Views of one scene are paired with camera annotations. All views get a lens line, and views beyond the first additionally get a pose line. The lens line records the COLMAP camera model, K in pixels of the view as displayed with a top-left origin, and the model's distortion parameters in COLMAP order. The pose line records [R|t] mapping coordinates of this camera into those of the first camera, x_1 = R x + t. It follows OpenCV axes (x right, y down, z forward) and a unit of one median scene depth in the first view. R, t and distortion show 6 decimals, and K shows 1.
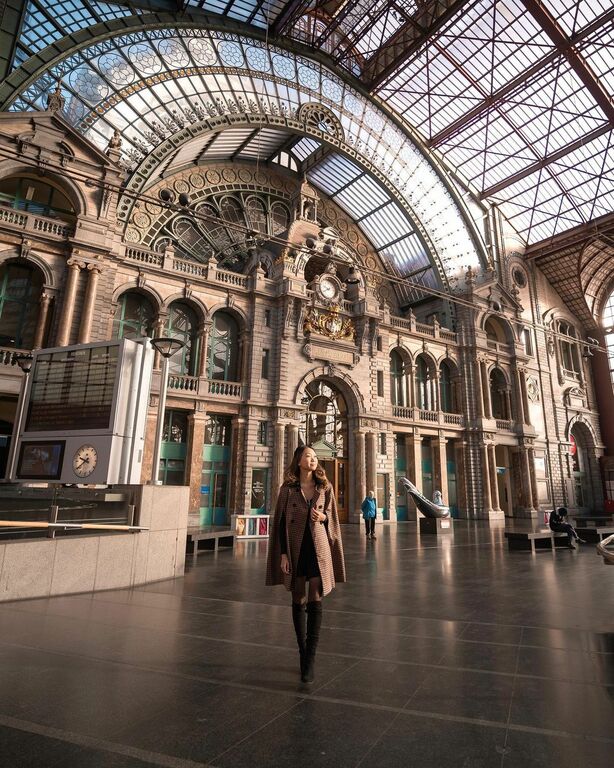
lens RADIAL K [[472.7, 0, 306.9], [0, 472.7, 364.8], [0, 0, 1]] dist [-0.002045, 0.000611]
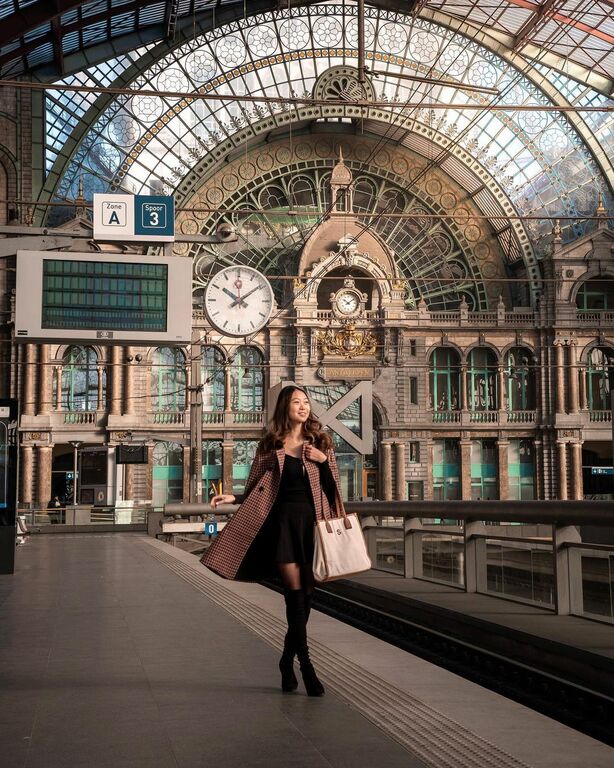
lens RADIAL K [[1290.8, 0, 307.0], [0, 1290.8, 384.0], [0, 0, 1]] dist [0.618923, 0.022849]
pose [[0.899130, -0.075553, -0.431111, 1.063433], [0.144595, 0.980960, 0.129652, -0.337855], [0.413107, -0.178911, 0.892935, -1.416711]]
